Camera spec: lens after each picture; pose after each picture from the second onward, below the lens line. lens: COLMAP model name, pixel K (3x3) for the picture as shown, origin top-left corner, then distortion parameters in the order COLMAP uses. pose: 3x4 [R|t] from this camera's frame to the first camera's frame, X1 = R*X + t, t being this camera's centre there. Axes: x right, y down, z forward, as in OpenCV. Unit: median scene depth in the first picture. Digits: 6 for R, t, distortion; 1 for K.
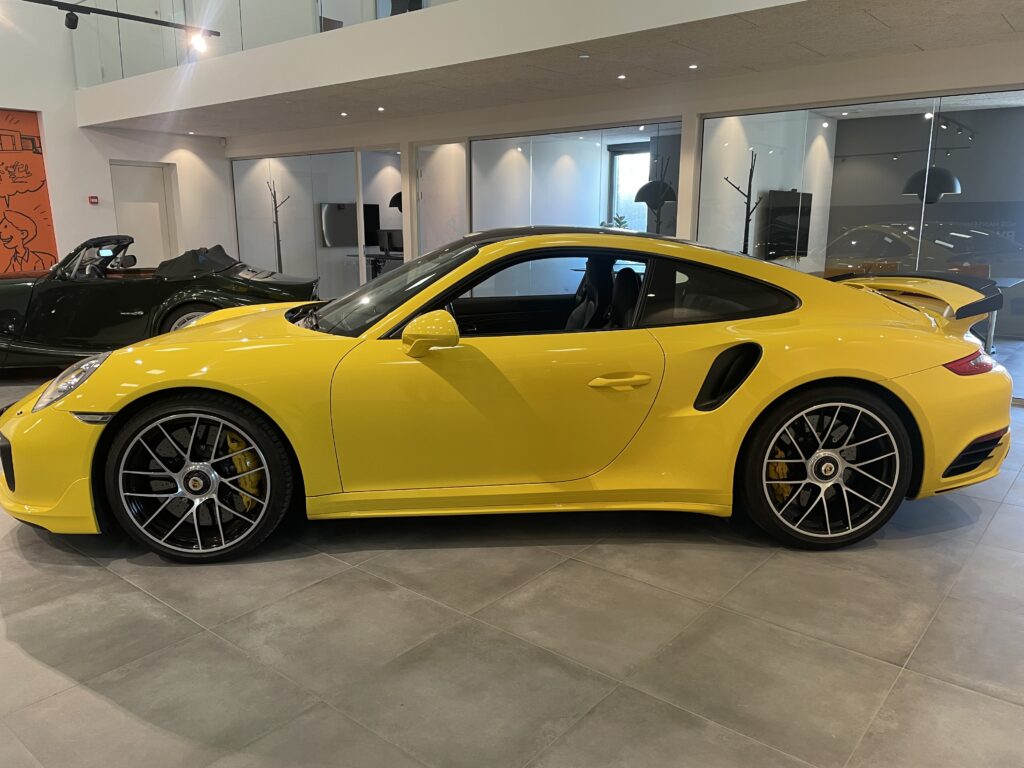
lens RADIAL K [[775.0, 0, 513.1], [0, 775.0, 373.6], [0, 0, 1]] dist [0.078028, -0.101668]
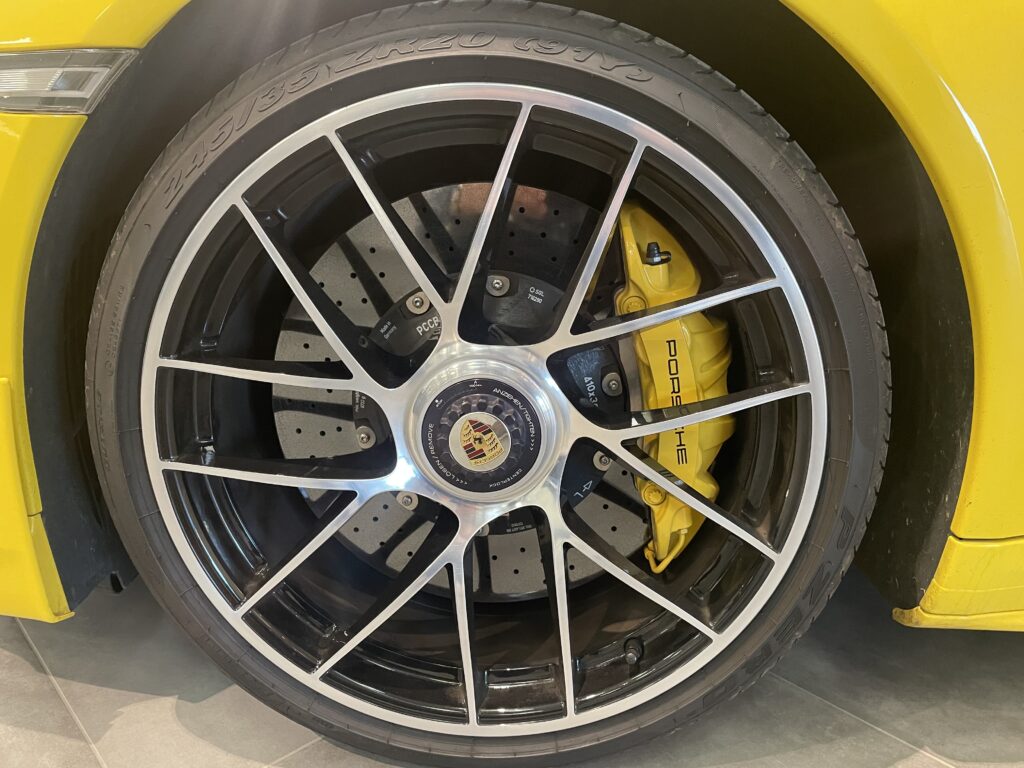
lens RADIAL K [[751.1, 0, 512.3], [0, 751.1, 362.8], [0, 0, 1]] dist [0.050180, -0.082773]
pose [[0.993154, 0.062577, -0.098639, -0.375445], [-0.056638, 0.996474, 0.061903, 0.105036], [0.102165, -0.055892, 0.993196, 0.792897]]
